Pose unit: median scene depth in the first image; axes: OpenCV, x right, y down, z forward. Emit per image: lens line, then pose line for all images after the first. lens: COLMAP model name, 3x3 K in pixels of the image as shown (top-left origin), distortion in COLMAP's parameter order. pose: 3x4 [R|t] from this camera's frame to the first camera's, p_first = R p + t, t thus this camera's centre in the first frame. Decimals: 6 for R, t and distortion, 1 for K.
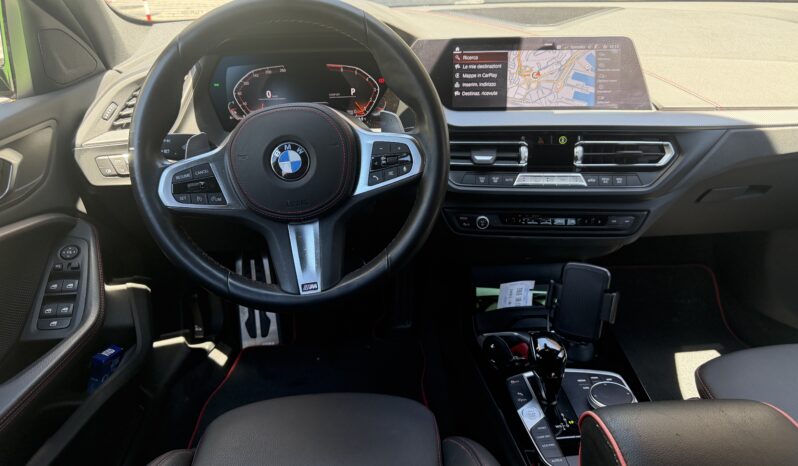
lens RADIAL K [[567.6, 0, 404.7], [0, 567.6, 235.2], [0, 0, 1]] dist [0.031088, -0.044114]
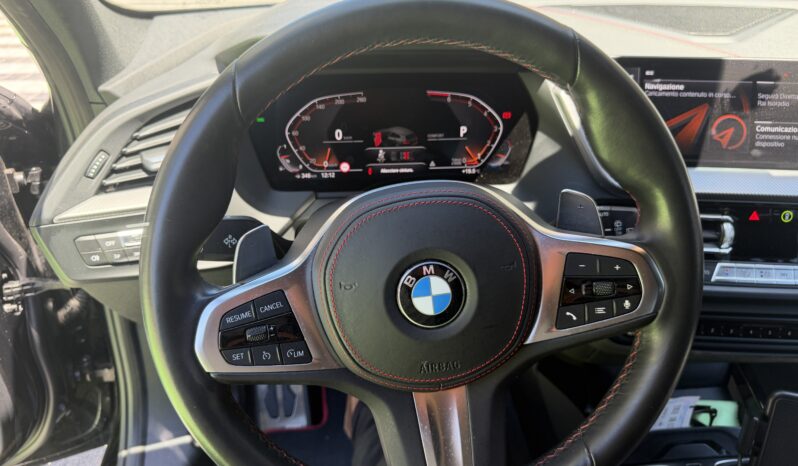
lens RADIAL K [[567.6, 0, 397.9], [0, 567.6, 230.7], [0, 0, 1]] dist [0.031088, -0.044114]
pose [[0.999360, 0.012032, 0.033684, -0.197003], [-0.013091, 0.999421, 0.031413, -0.162125], [-0.033287, -0.031834, 0.998939, 0.342784]]
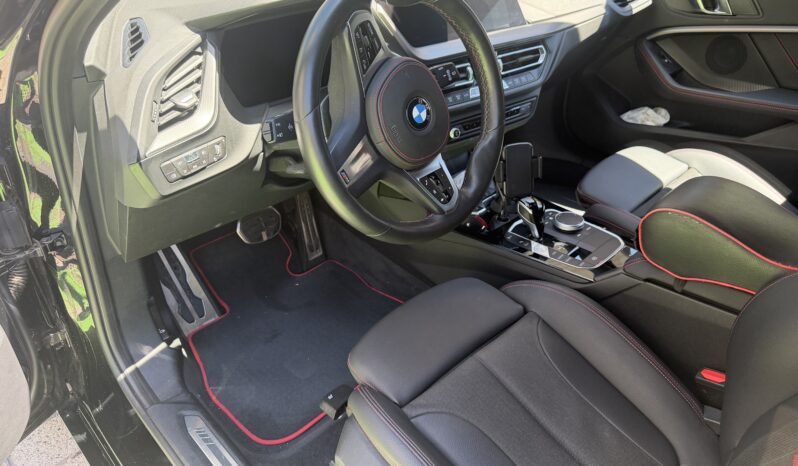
lens RADIAL K [[567.6, 0, 392.5], [0, 567.6, 232.1], [0, 0, 1]] dist [0.031088, -0.044114]
pose [[0.755044, -0.341526, 0.559704, -0.766588], [0.261100, 0.939641, 0.221135, -0.134058], [-0.601445, -0.020828, 0.798643, 0.062115]]
